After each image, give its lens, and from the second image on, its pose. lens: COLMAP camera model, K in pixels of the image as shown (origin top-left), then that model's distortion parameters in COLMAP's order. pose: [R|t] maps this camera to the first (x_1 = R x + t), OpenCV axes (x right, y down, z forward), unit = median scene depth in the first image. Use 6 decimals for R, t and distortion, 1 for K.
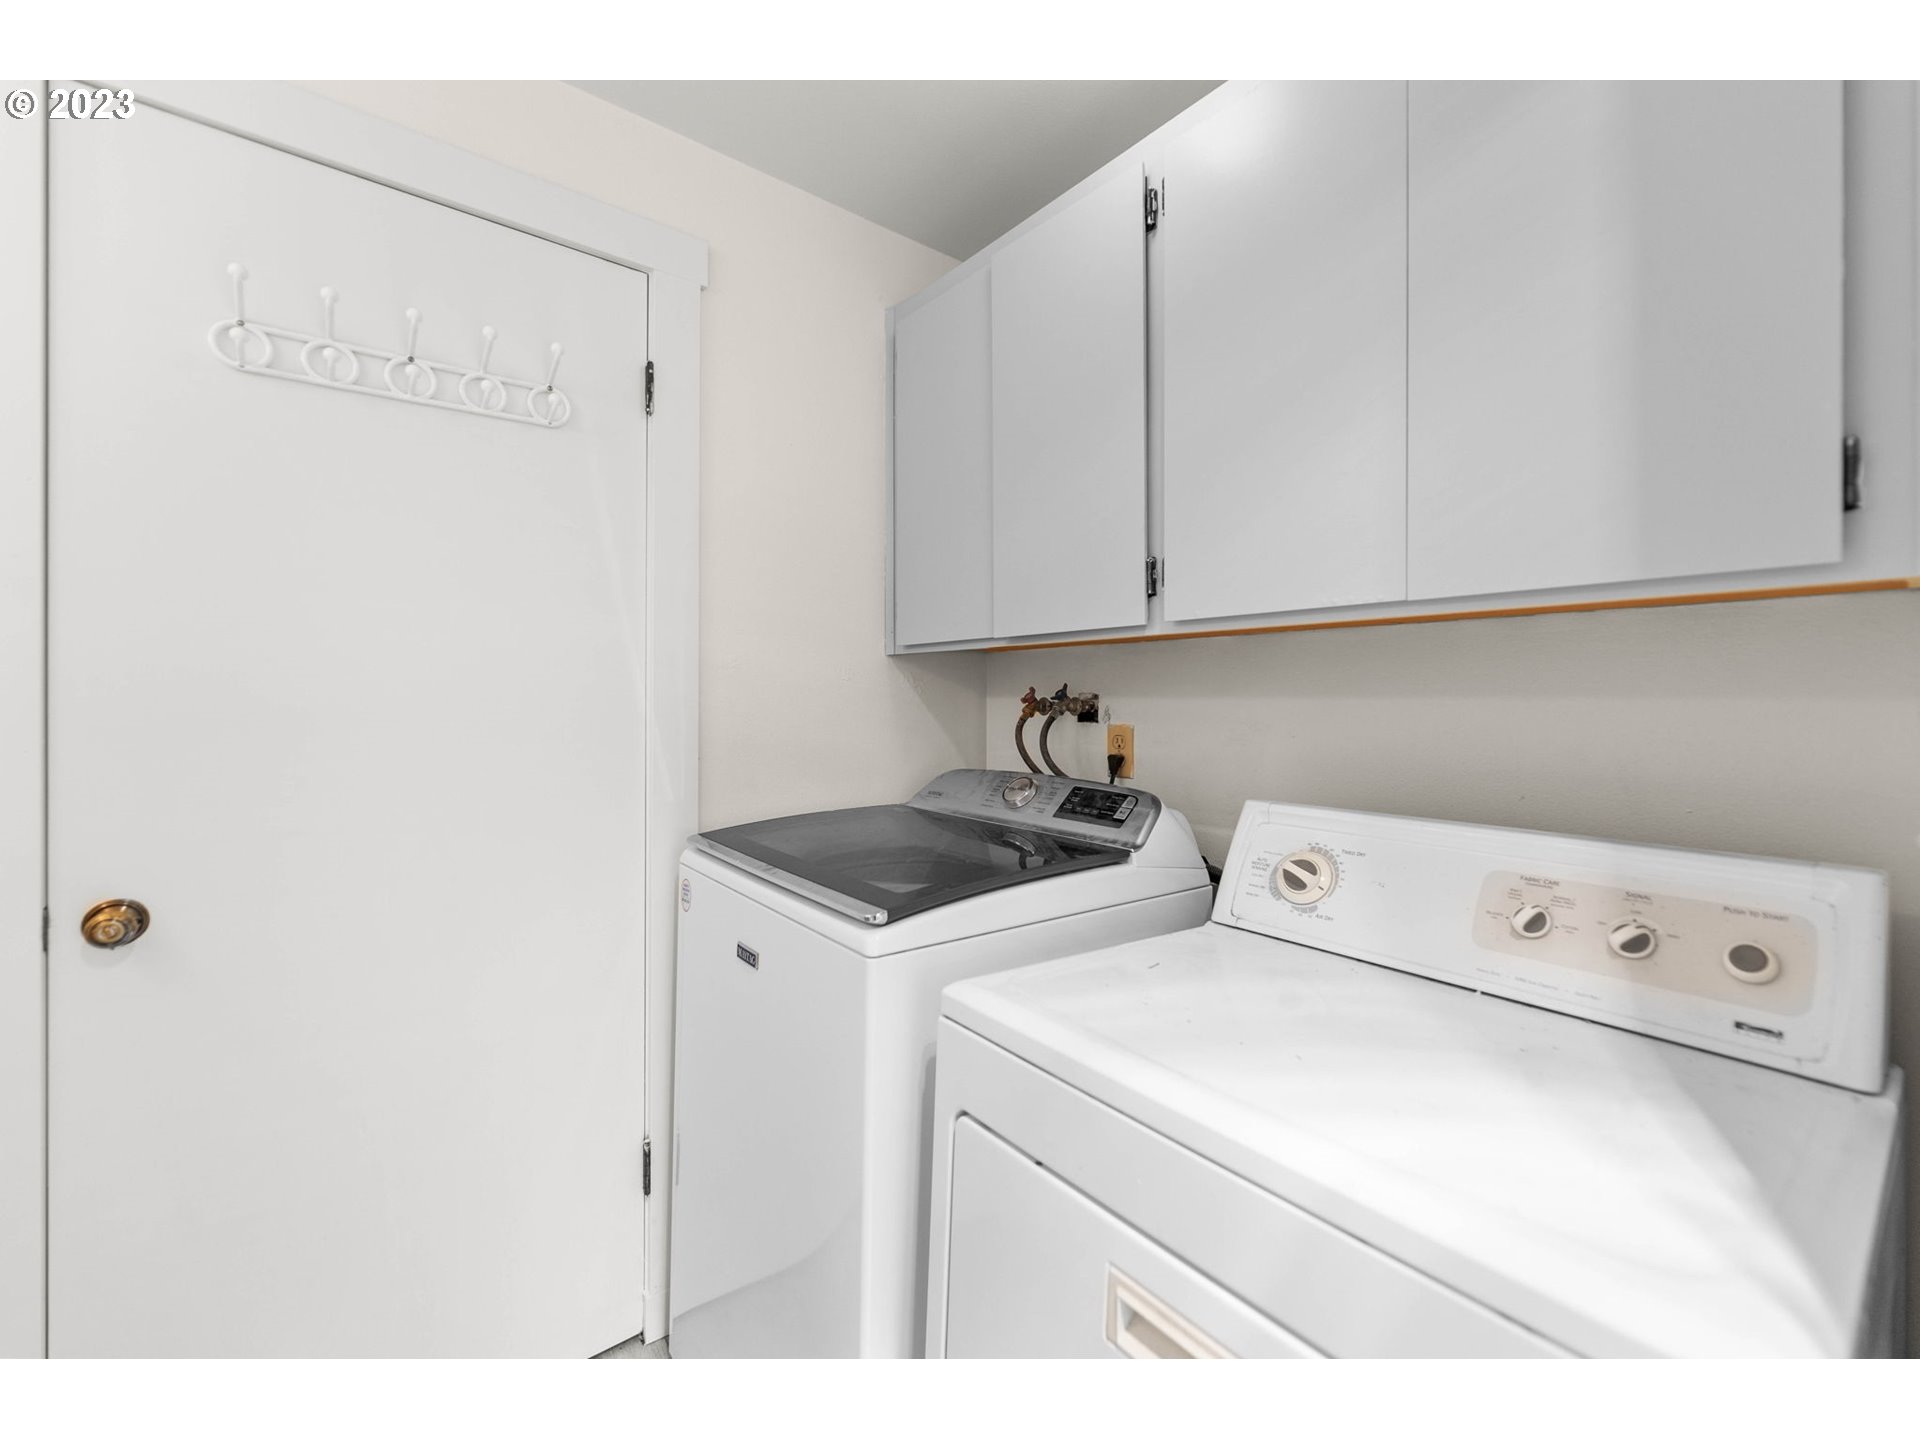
lens RADIAL K [[790.9, 0, 961.9], [0, 790.9, 709.8], [0, 0, 1]] dist [0.010065, -0.000032]
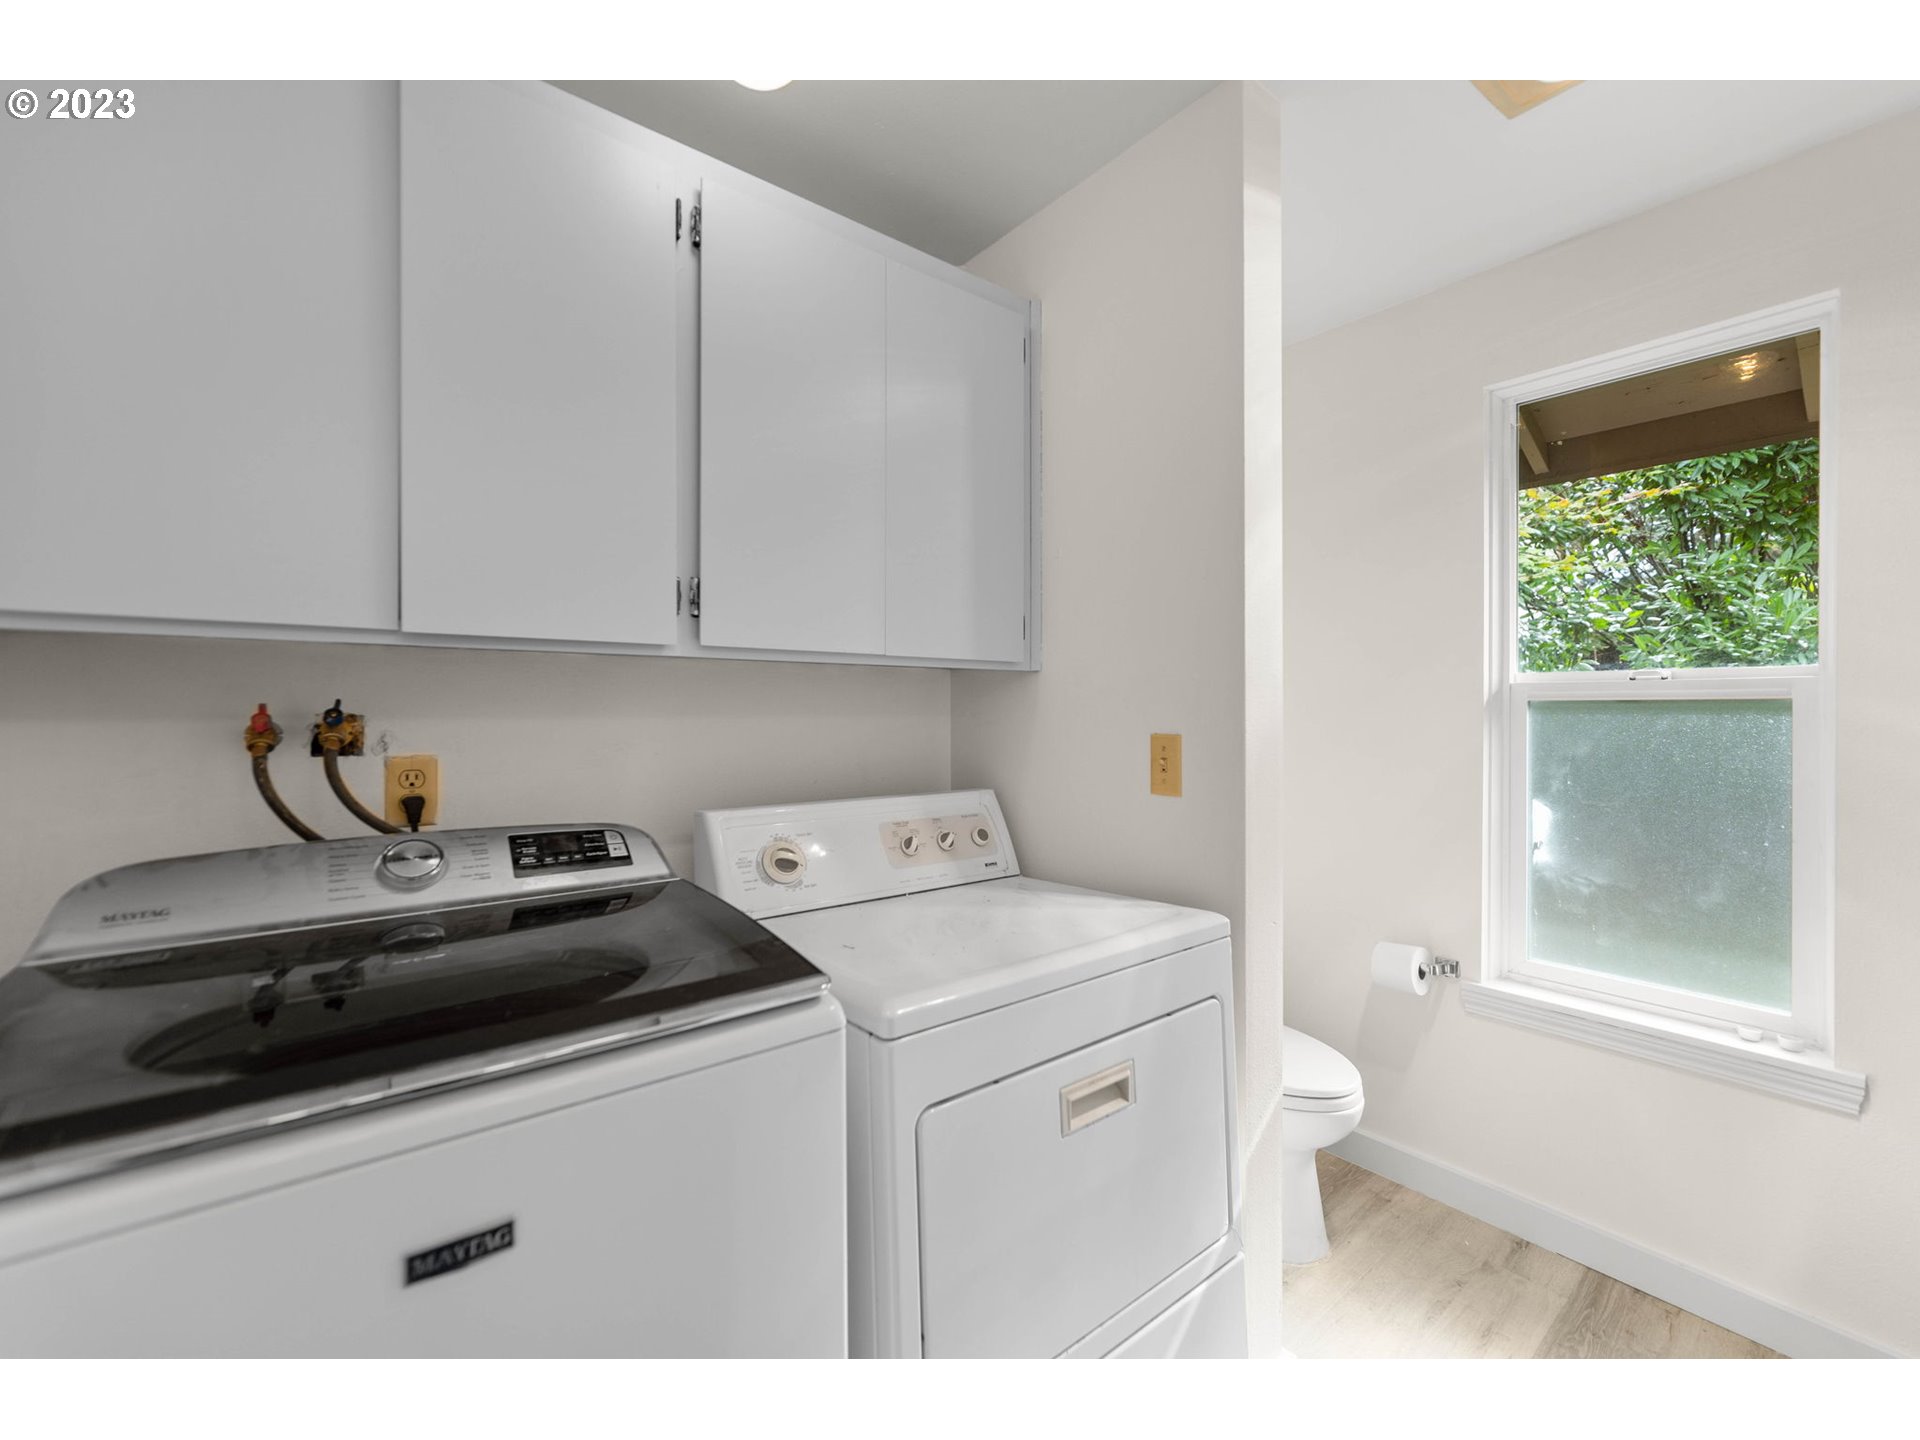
lens RADIAL K [[790.9, 0, 961.9], [0, 790.9, 709.8], [0, 0, 1]] dist [0.010065, -0.000032]
pose [[-0.007761, -0.003117, 0.999965, -0.769629], [0.013337, 0.999906, 0.003220, -0.027352], [-0.999881, 0.013362, -0.007719, 0.680928]]
